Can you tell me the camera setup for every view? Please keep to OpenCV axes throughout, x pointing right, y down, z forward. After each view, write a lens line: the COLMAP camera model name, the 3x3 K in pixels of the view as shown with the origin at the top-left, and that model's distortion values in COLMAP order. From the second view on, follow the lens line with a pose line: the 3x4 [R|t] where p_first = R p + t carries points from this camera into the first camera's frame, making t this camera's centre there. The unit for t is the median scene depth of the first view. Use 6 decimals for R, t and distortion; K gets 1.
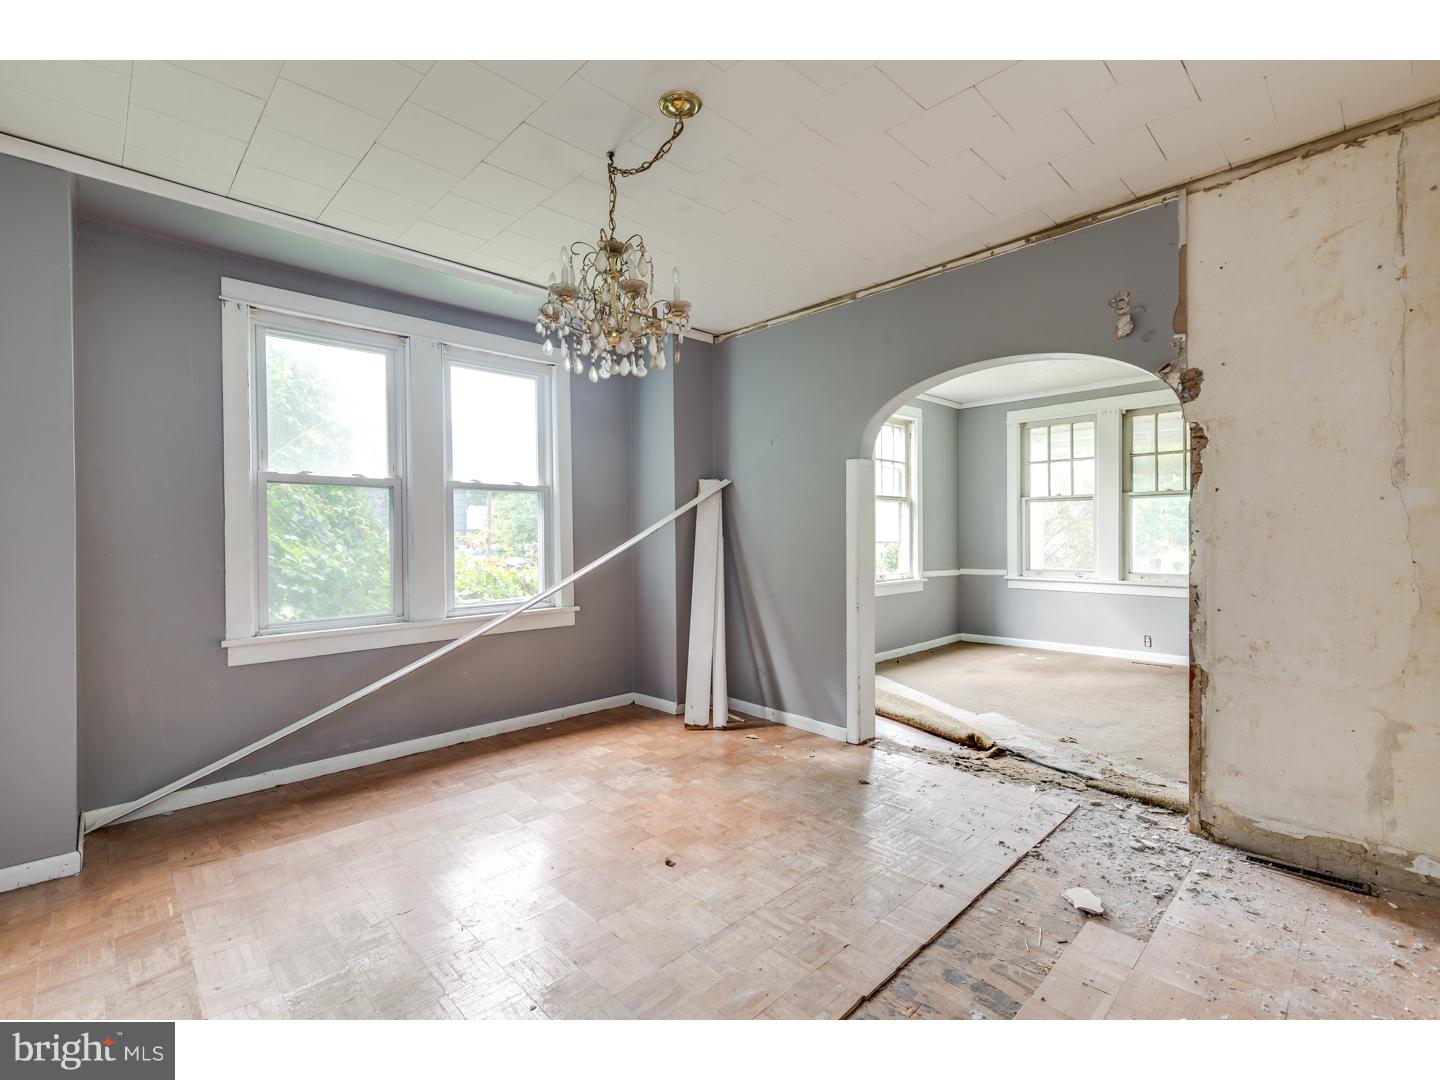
lens RADIAL K [[660.2, 0, 720.0], [0, 660.2, 540.0], [0, 0, 1]] dist [0.001856, 0.000365]
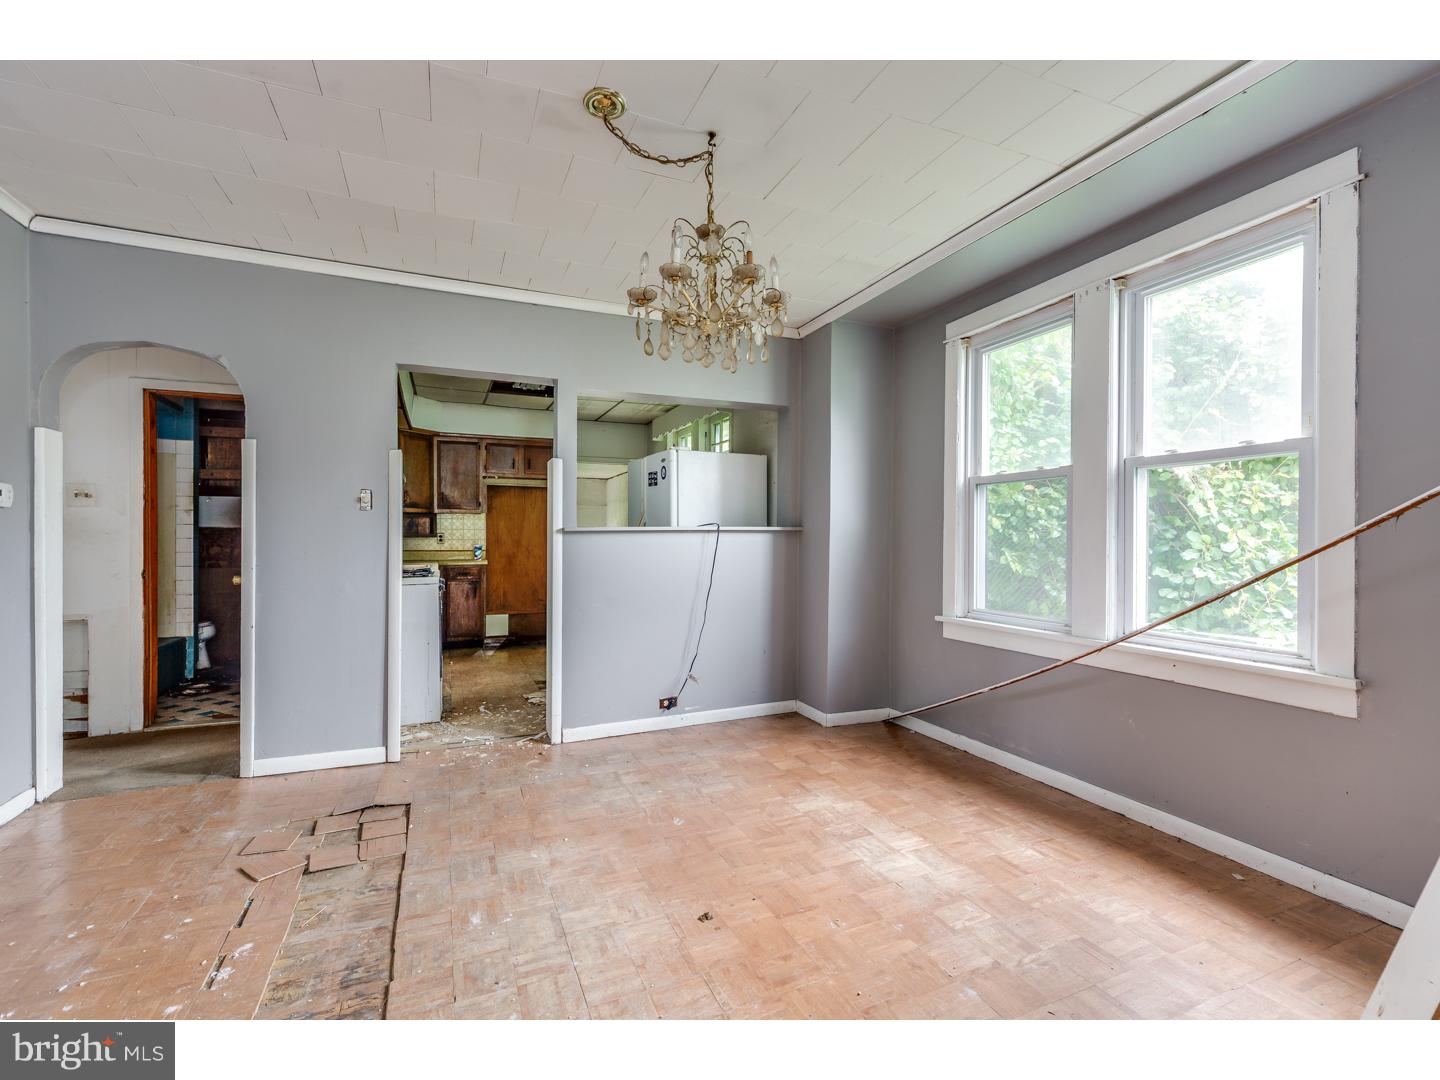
lens RADIAL K [[667.6, 0, 732.0], [0, 667.6, 543.6], [0, 0, 1]] dist [-0.000893, -0.000251]
pose [[-0.363605, 0.019025, -0.931359, 0.539399], [-0.007759, 0.999695, 0.023450, -0.010958], [0.931521, 0.015753, -0.363347, 1.023215]]
